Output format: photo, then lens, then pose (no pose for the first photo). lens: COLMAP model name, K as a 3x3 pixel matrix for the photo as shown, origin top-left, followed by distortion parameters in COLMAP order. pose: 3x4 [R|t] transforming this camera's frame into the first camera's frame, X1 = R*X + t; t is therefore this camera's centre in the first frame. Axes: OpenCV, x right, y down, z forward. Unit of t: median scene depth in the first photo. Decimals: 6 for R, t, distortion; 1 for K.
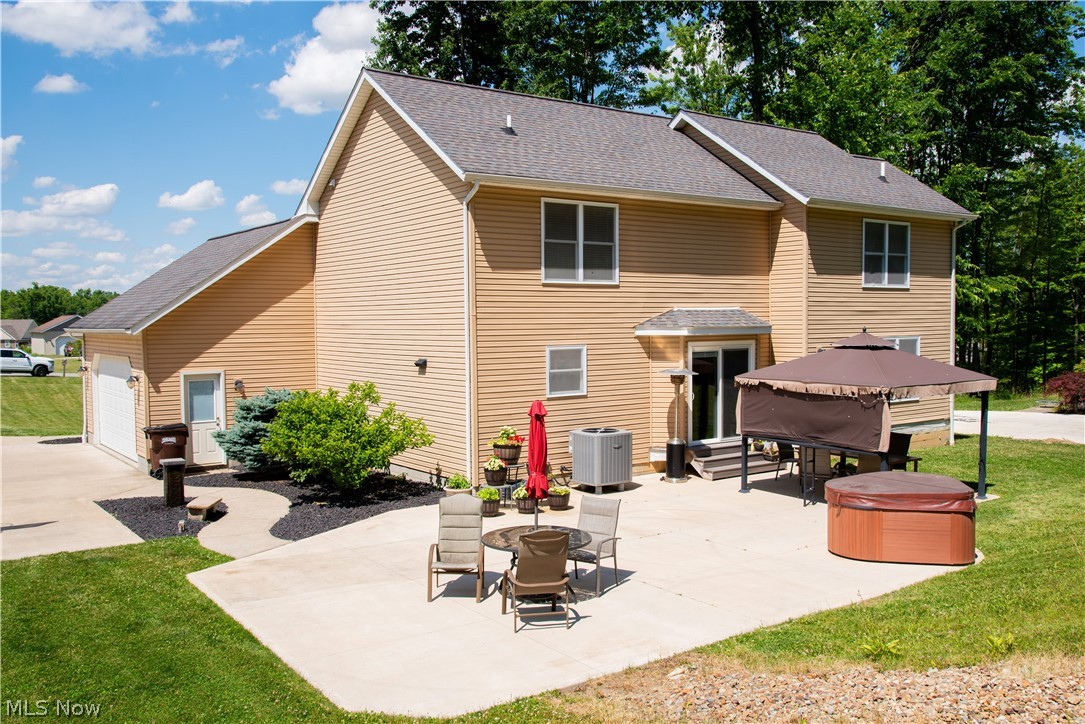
lens RADIAL K [[927.7, 0, 542.5], [0, 927.7, 362.0], [0, 0, 1]] dist [-0.000831, -0.000764]
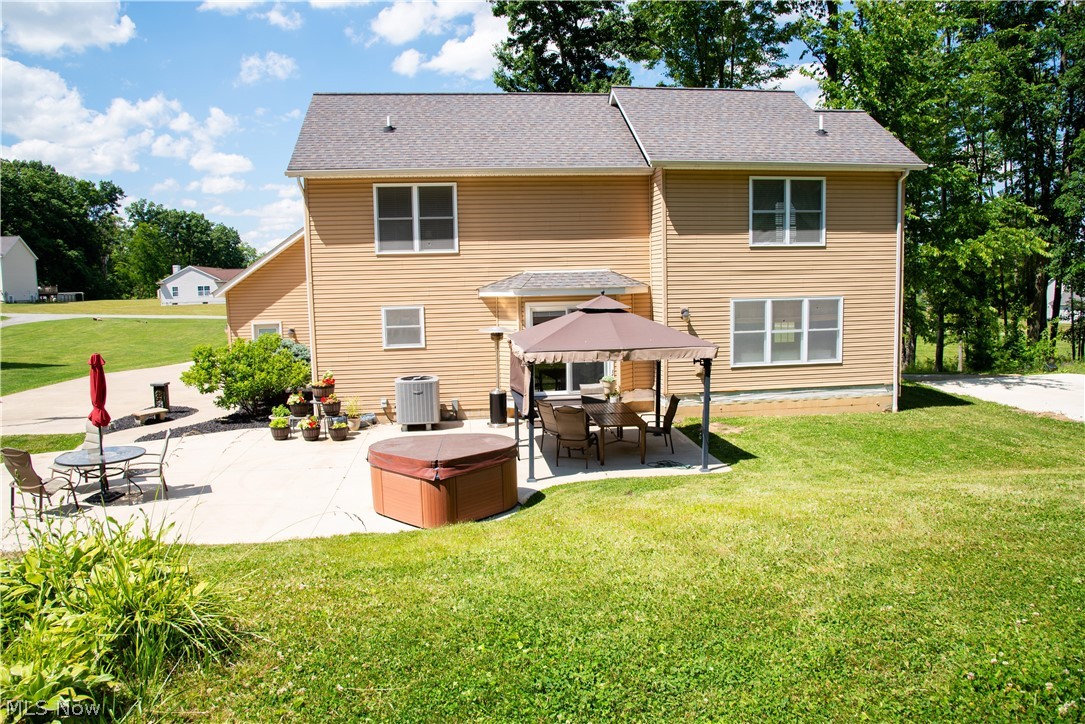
lens RADIAL K [[748.5, 0, 542.5], [0, 748.5, 362.0], [0, 0, 1]] dist [-0.116767, 0.079476]
pose [[0.877221, 0.041168, -0.478318, 0.617175], [-0.007311, 0.997347, 0.072432, -0.015796], [0.480031, -0.060042, 0.875194, 0.231542]]
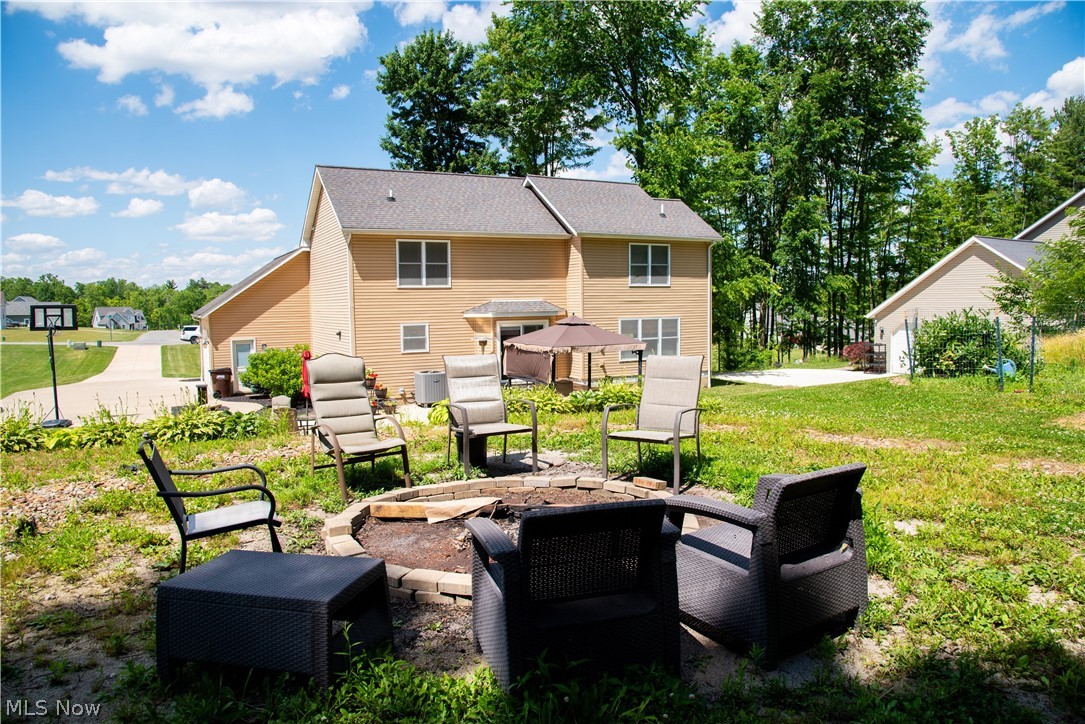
lens RADIAL K [[748.5, 0, 542.5], [0, 748.5, 362.0], [0, 0, 1]] dist [-0.116767, 0.079476]
pose [[0.989395, 0.006440, -0.145107, 0.444956], [-0.001399, 0.999393, 0.034819, 0.005597], [0.145243, -0.034247, 0.988803, -0.332327]]
